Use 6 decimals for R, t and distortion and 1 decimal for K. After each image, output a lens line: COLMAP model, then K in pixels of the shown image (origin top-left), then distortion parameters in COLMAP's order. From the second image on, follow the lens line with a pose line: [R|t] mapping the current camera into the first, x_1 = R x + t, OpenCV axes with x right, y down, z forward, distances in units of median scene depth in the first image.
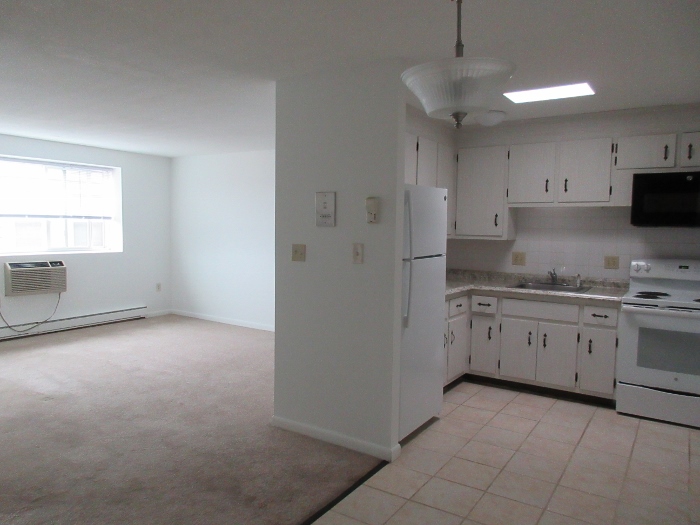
lens RADIAL K [[527.2, 0, 352.2], [0, 527.2, 264.9], [0, 0, 1]] dist [0.003349, 0.013667]
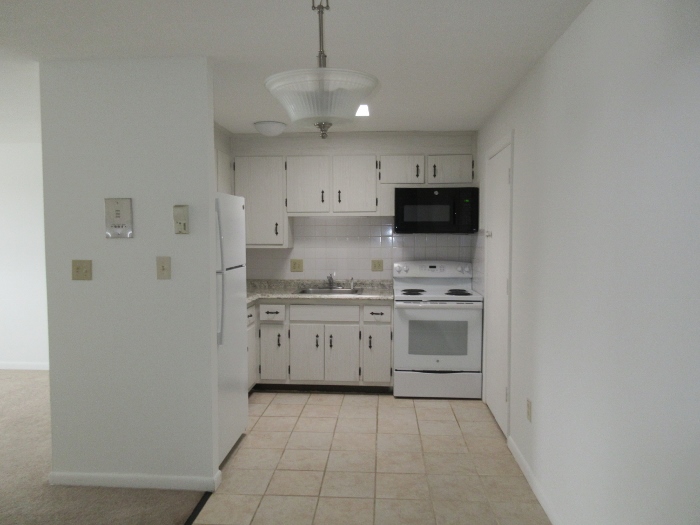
lens RADIAL K [[522.8, 0, 356.9], [0, 522.8, 263.7], [0, 0, 1]] dist [-0.005859, 0.002907]
pose [[0.869119, -0.041966, 0.492820, -0.105920], [0.050470, 0.998718, -0.003960, -0.006643], [-0.492021, 0.028315, 0.870123, 0.051818]]
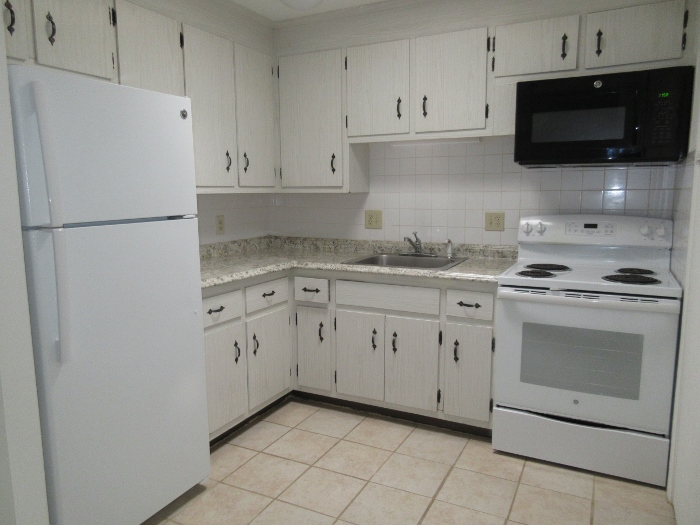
lens RADIAL K [[527.2, 0, 352.2], [0, 527.2, 264.9], [0, 0, 1]] dist [0.003349, 0.013667]
pose [[0.993737, -0.036217, 0.105714, 0.251394], [0.028927, 0.997149, 0.069693, -0.001702], [-0.107937, -0.066198, 0.991951, 0.362577]]
